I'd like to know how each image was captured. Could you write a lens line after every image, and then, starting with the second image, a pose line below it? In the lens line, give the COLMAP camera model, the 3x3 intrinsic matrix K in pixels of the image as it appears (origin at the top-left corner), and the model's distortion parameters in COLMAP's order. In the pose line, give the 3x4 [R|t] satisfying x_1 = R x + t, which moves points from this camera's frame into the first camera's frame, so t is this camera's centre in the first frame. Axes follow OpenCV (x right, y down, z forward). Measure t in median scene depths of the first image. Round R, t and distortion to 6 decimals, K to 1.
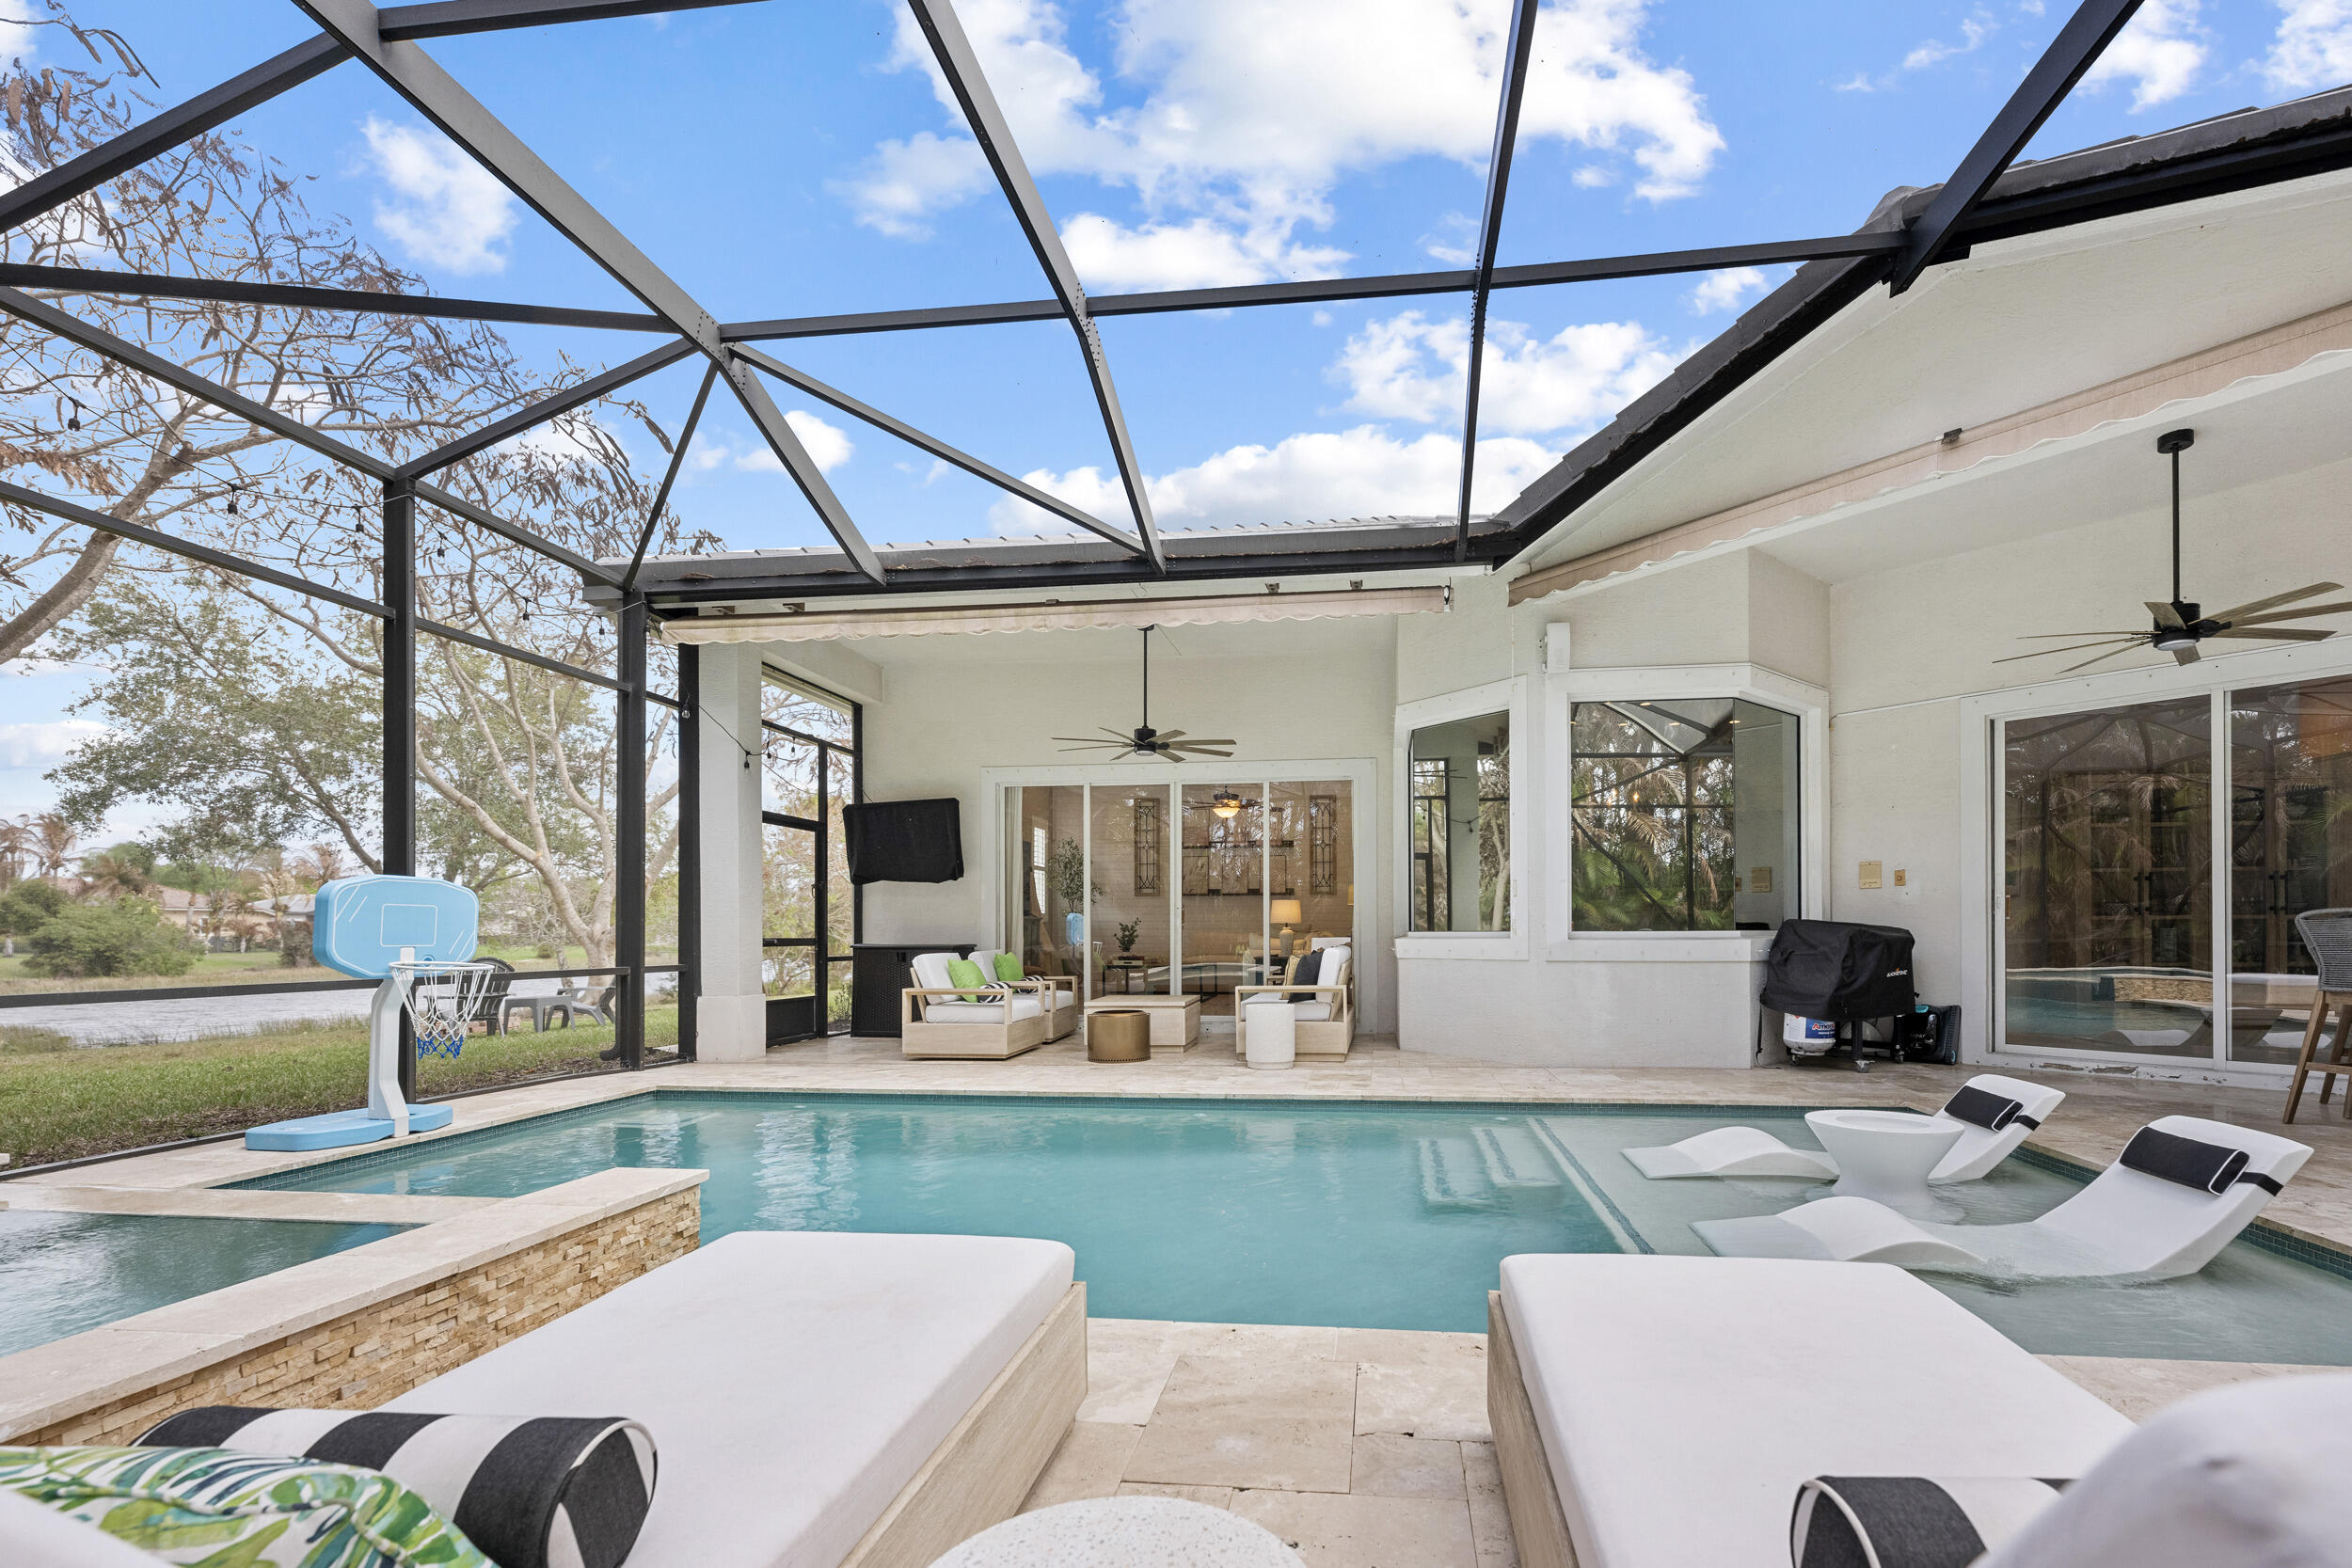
lens RADIAL K [[1010.6, 0, 1269.7], [0, 1010.6, 929.7], [0, 0, 1]] dist [-0.002225, -0.000013]
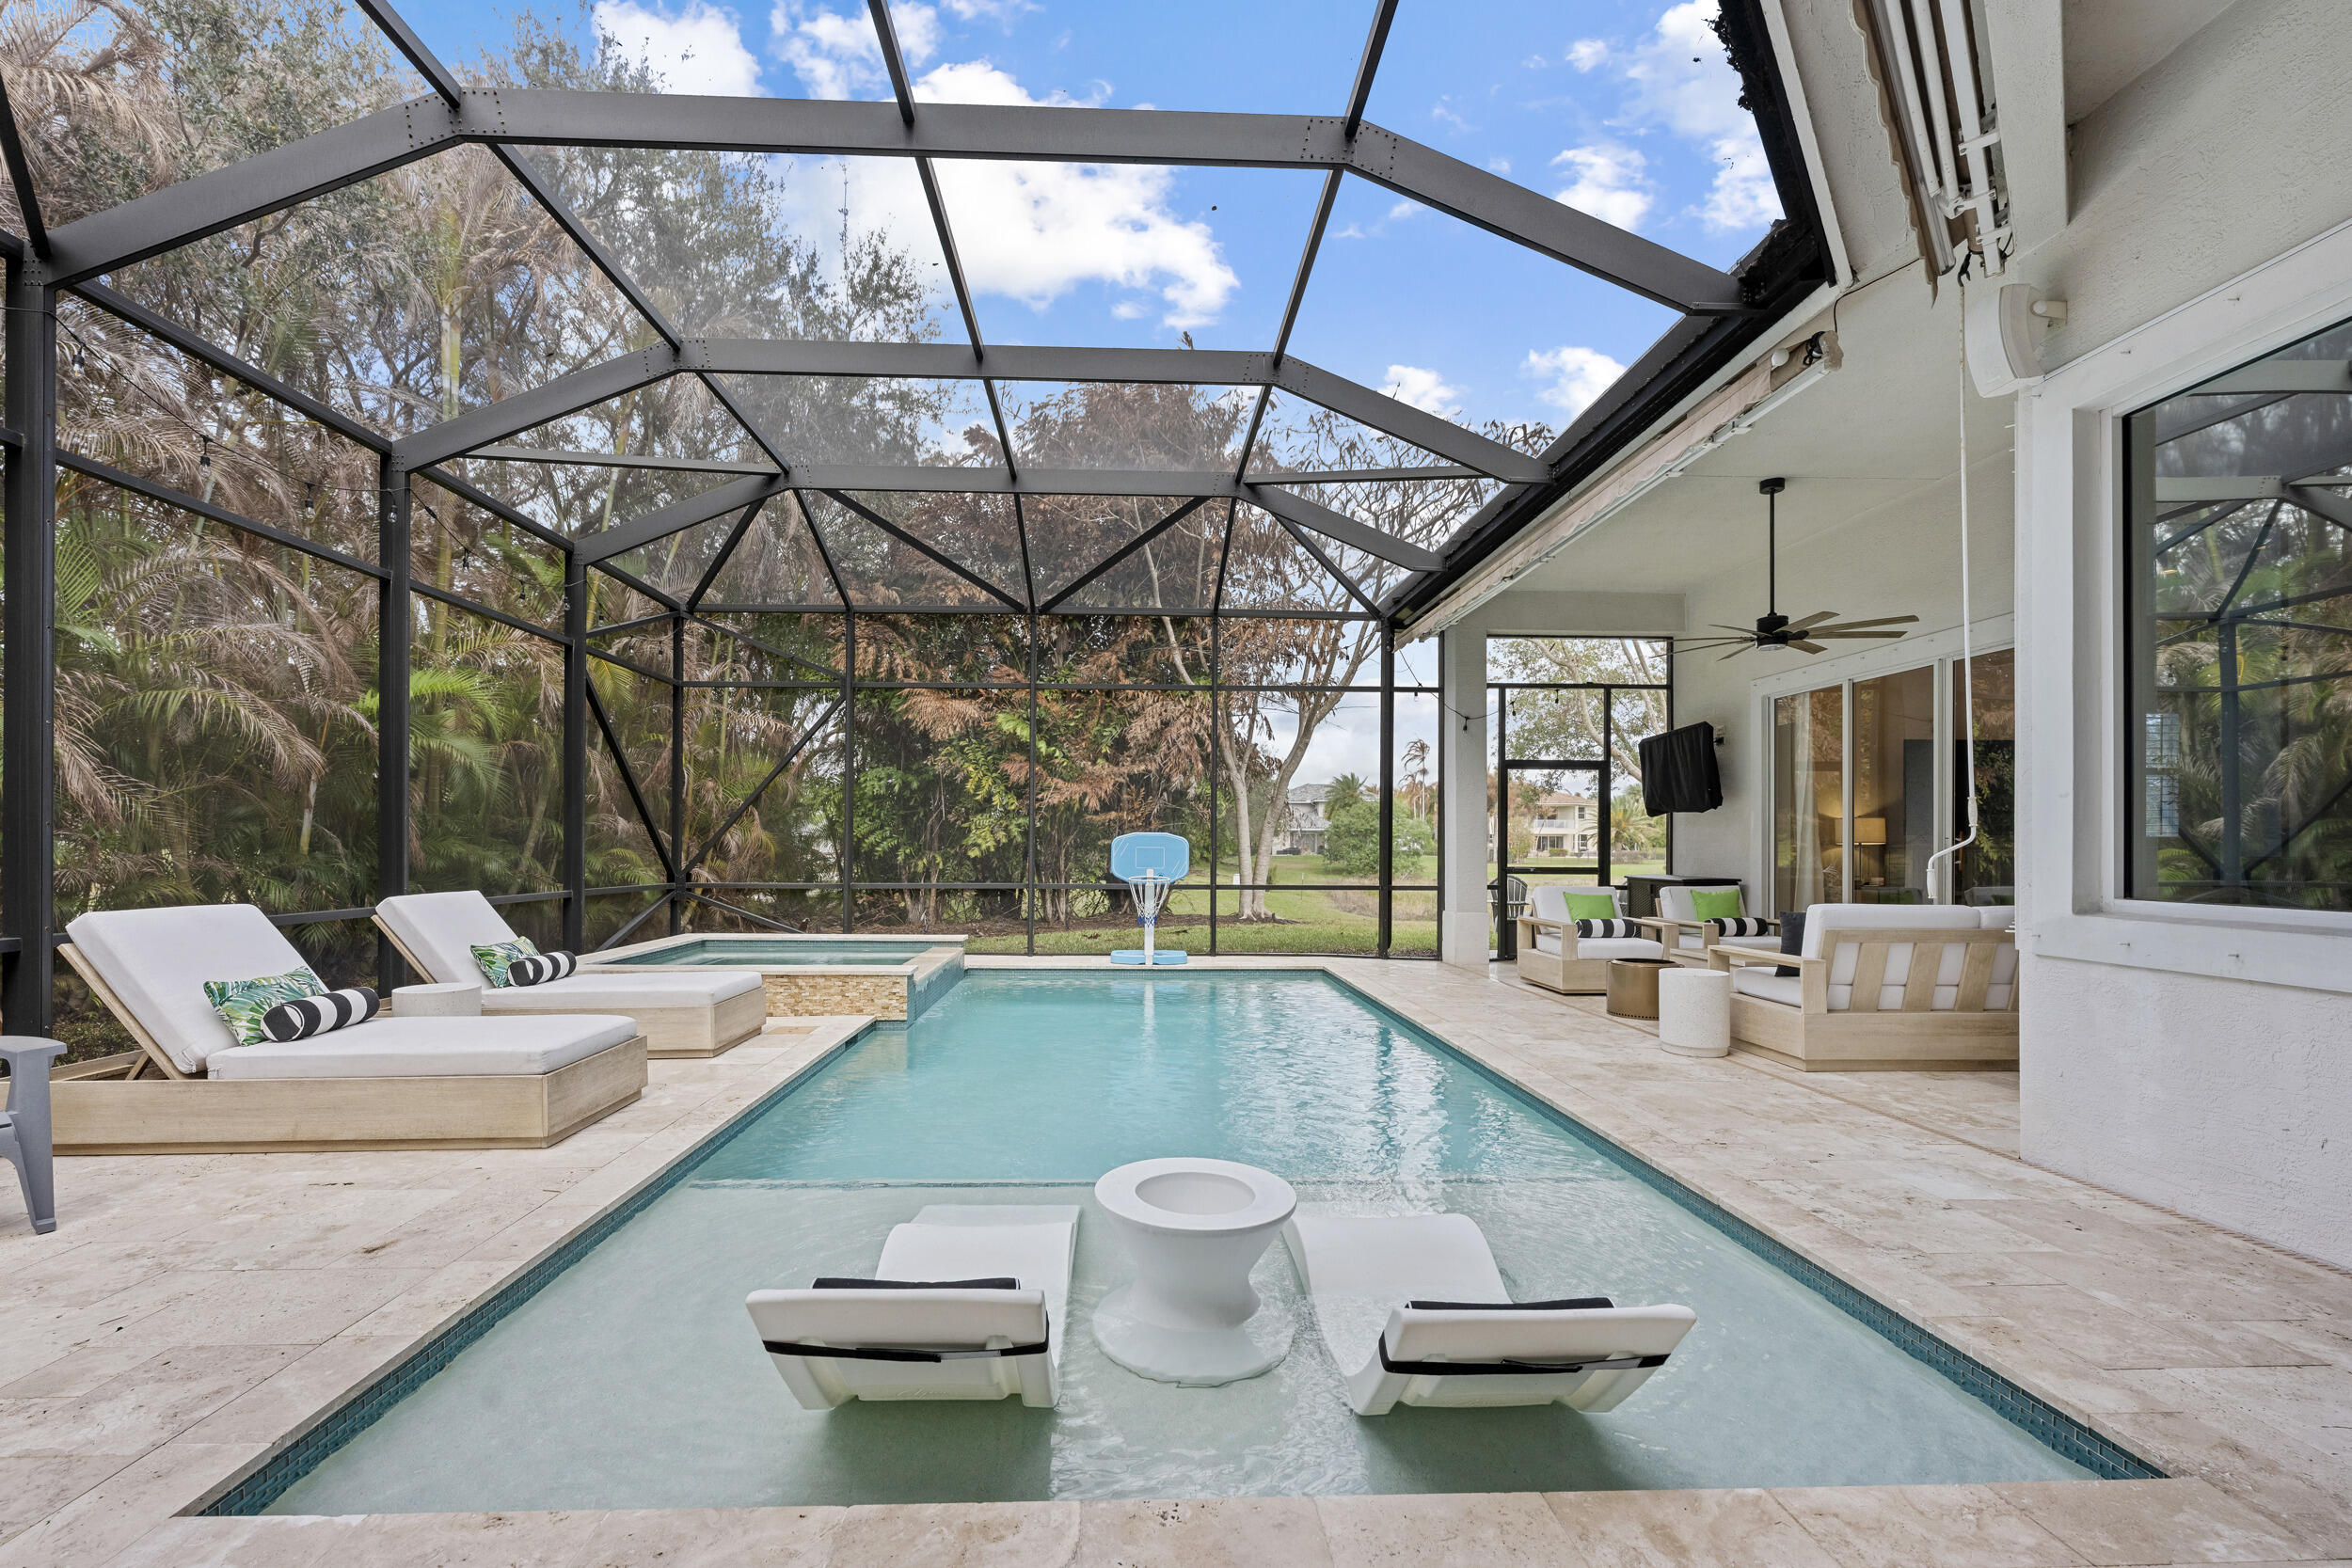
lens RADIAL K [[971.6, 0, 1148.7], [0, 971.6, 843.7], [0, 0, 1]] dist [-0.002290, 0.000104]
pose [[0.143935, 0.001422, -0.989586, 0.648489], [-0.004466, 0.999990, 0.000787, -0.020925], [0.989577, 0.004306, 0.143940, 0.463895]]
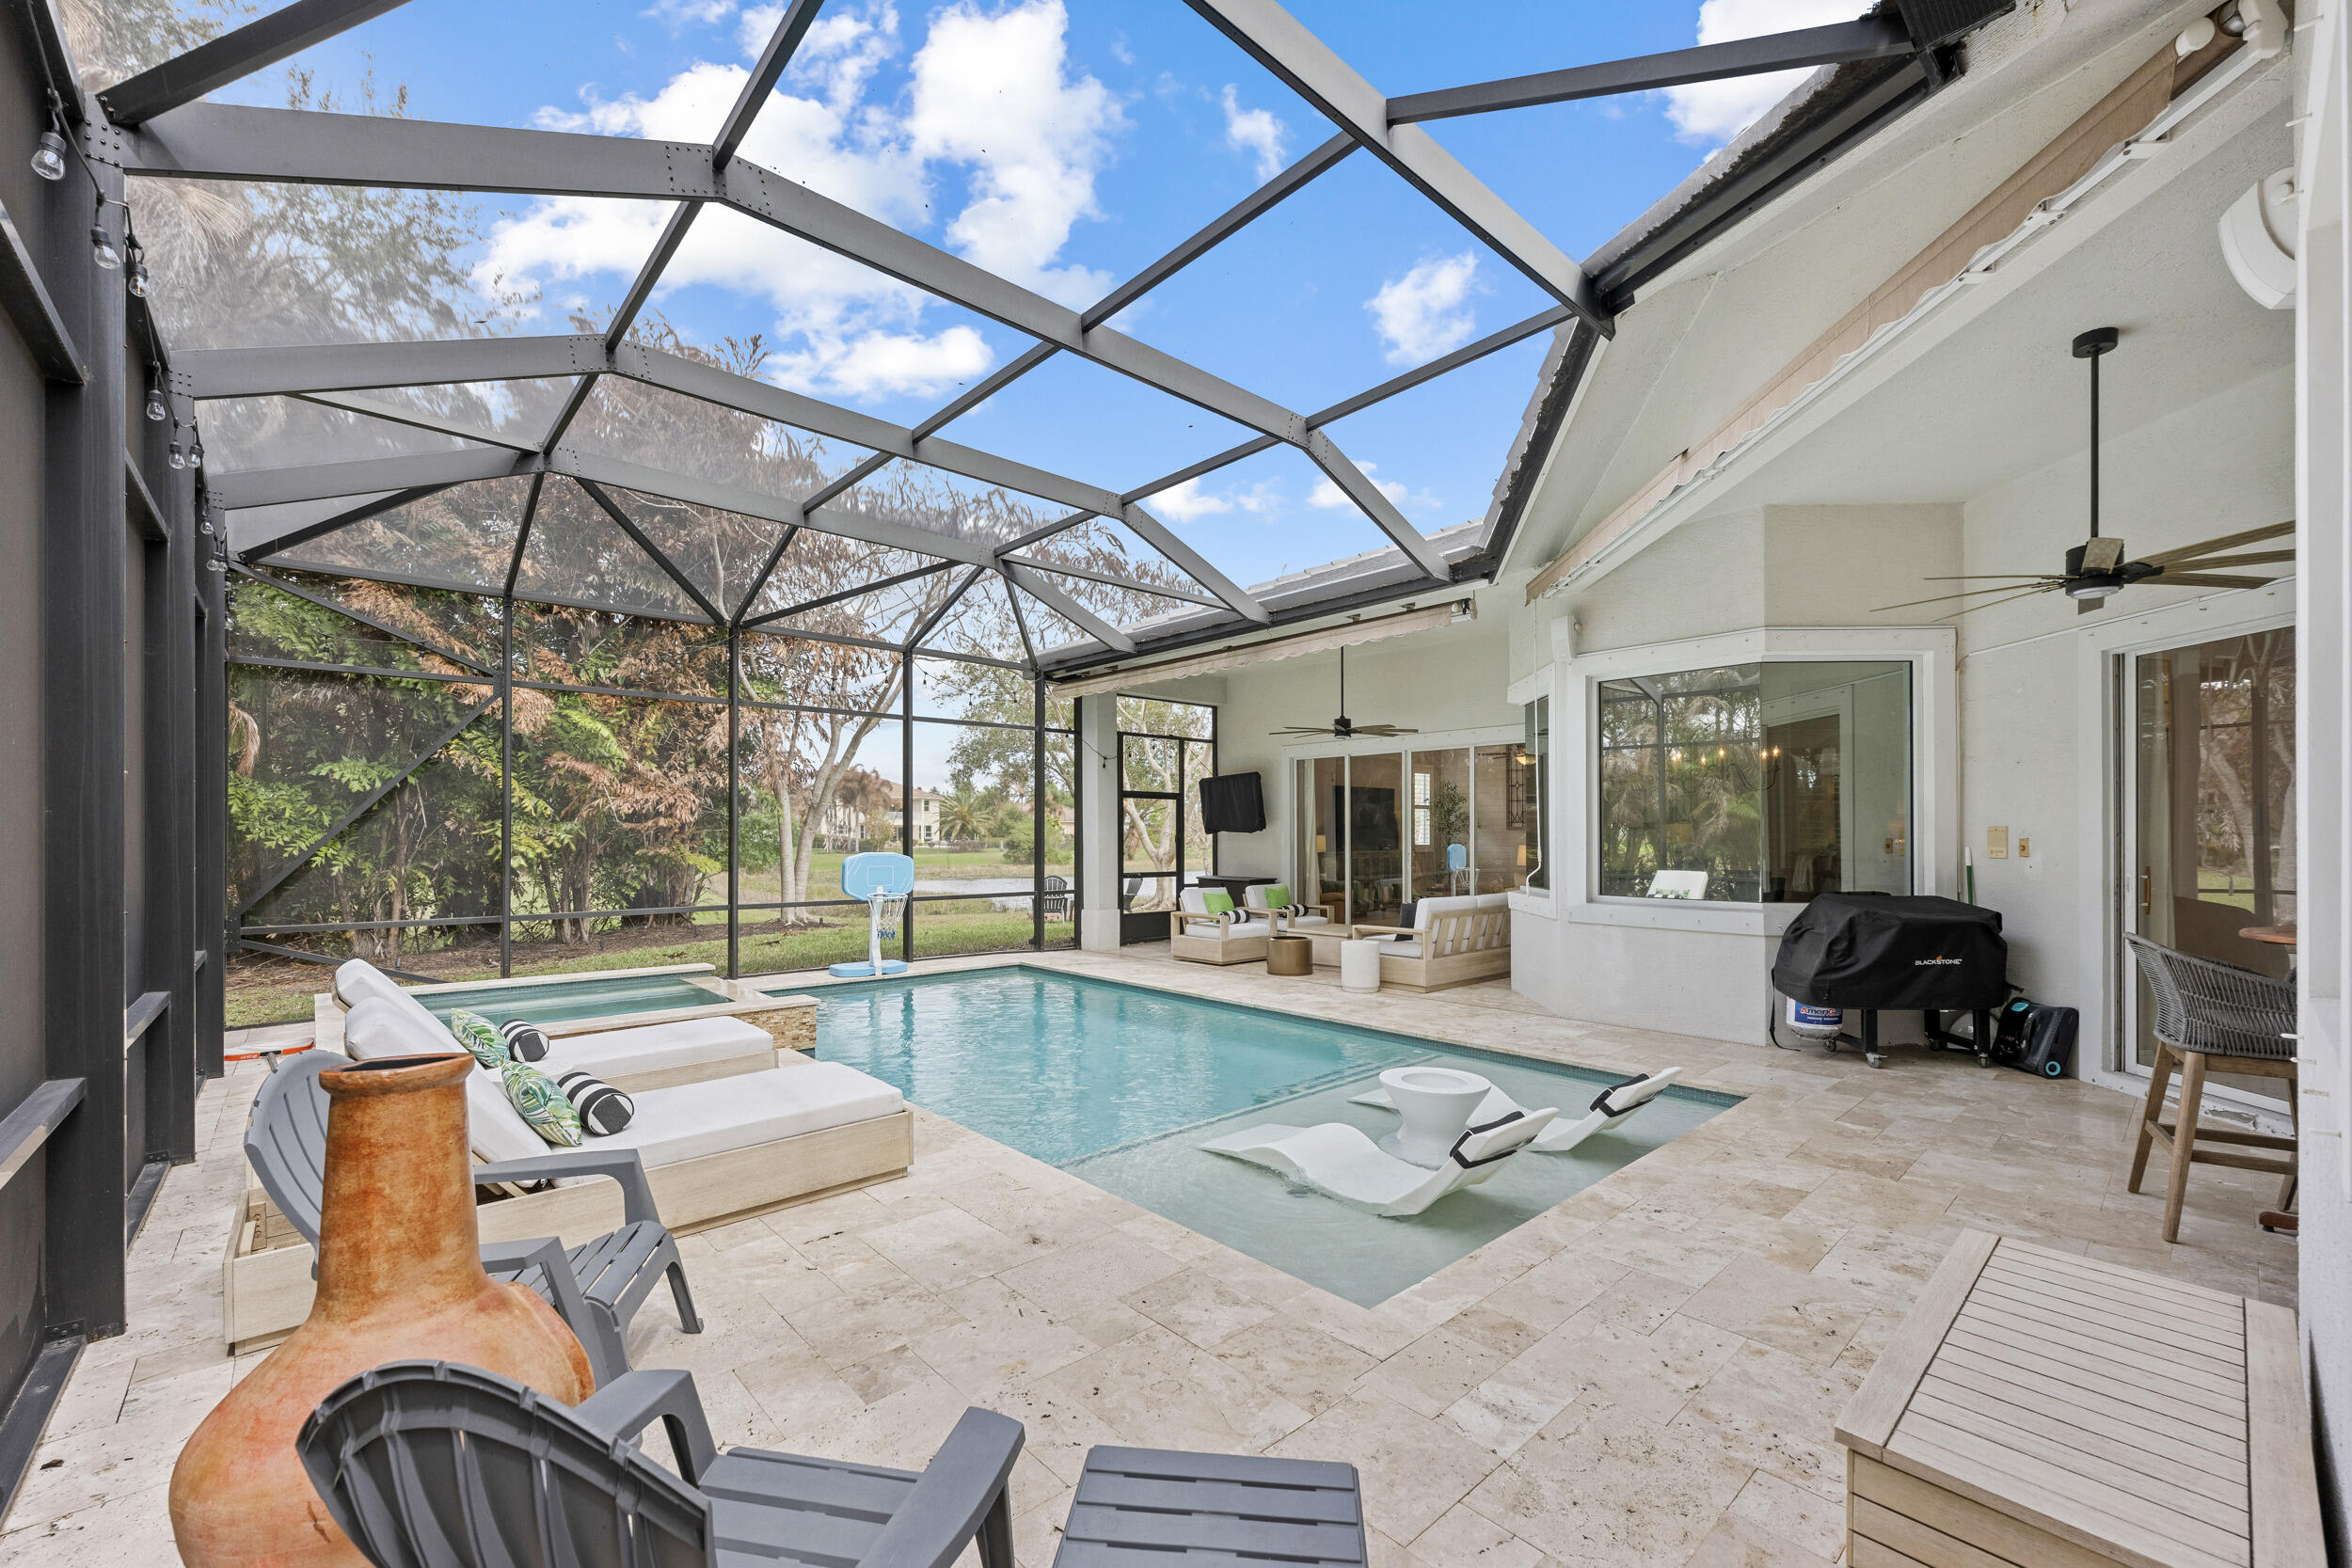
lens RADIAL K [[946.6, 0, 1183.5], [0, 946.6, 836.7], [0, 0, 1]] dist [-0.003813, -0.000190]
pose [[0.749964, 0.003353, -0.661470, 0.600253], [-0.000946, 0.999992, 0.003997, -0.060738], [0.661478, -0.002372, 0.749961, -0.044108]]
